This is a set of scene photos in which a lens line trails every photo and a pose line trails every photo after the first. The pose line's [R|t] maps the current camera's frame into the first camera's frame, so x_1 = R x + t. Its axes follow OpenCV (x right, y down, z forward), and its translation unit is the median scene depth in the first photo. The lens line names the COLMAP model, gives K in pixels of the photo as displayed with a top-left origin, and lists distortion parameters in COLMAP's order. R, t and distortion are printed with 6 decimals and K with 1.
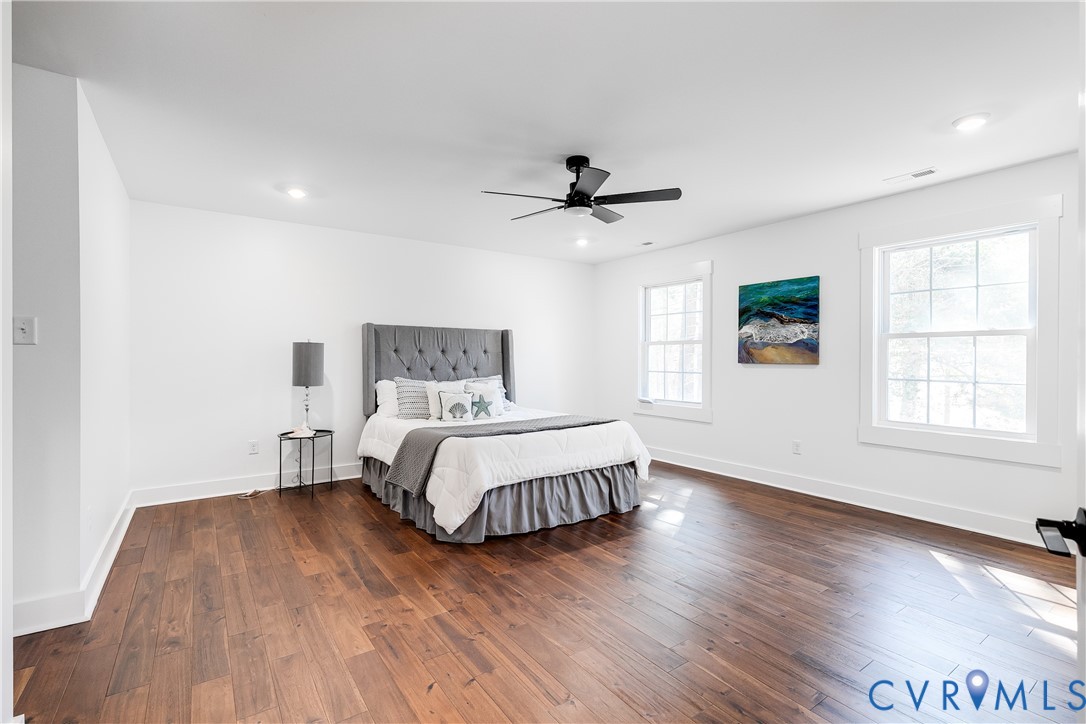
lens RADIAL K [[477.5, 0, 535.6], [0, 477.5, 357.4], [0, 0, 1]] dist [0.001441, 0.000145]
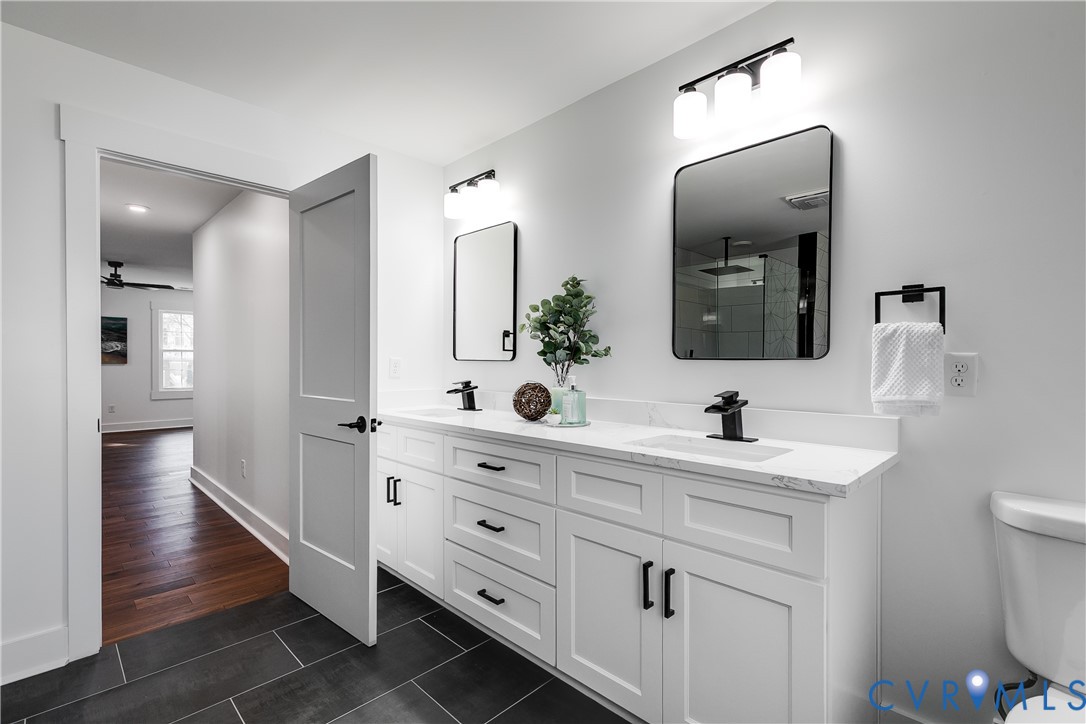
lens RADIAL K [[491.6, 0, 542.7], [0, 491.6, 365.7], [0, 0, 1]] dist [0.020637, 0.000091]
pose [[-0.159952, -0.009413, 0.987080, -1.598243], [-0.000981, 0.999956, 0.009376, 0.002312], [-0.987124, 0.000531, -0.159954, -0.323766]]
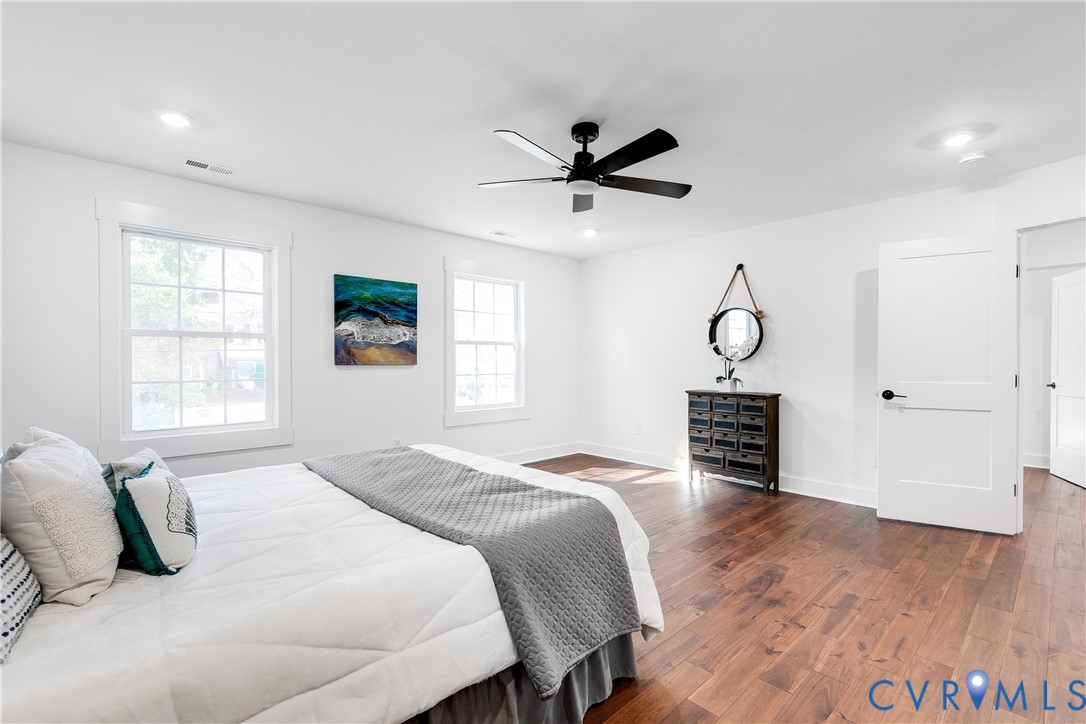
lens RADIAL K [[491.6, 0, 543.6], [0, 491.6, 364.2], [0, 0, 1]] dist [0.020637, 0.000091]
pose [[-0.119060, -0.012700, 0.992806, -0.543518], [-0.004197, 0.999916, 0.012287, -0.001594], [-0.992878, -0.002704, -0.119103, 0.807378]]
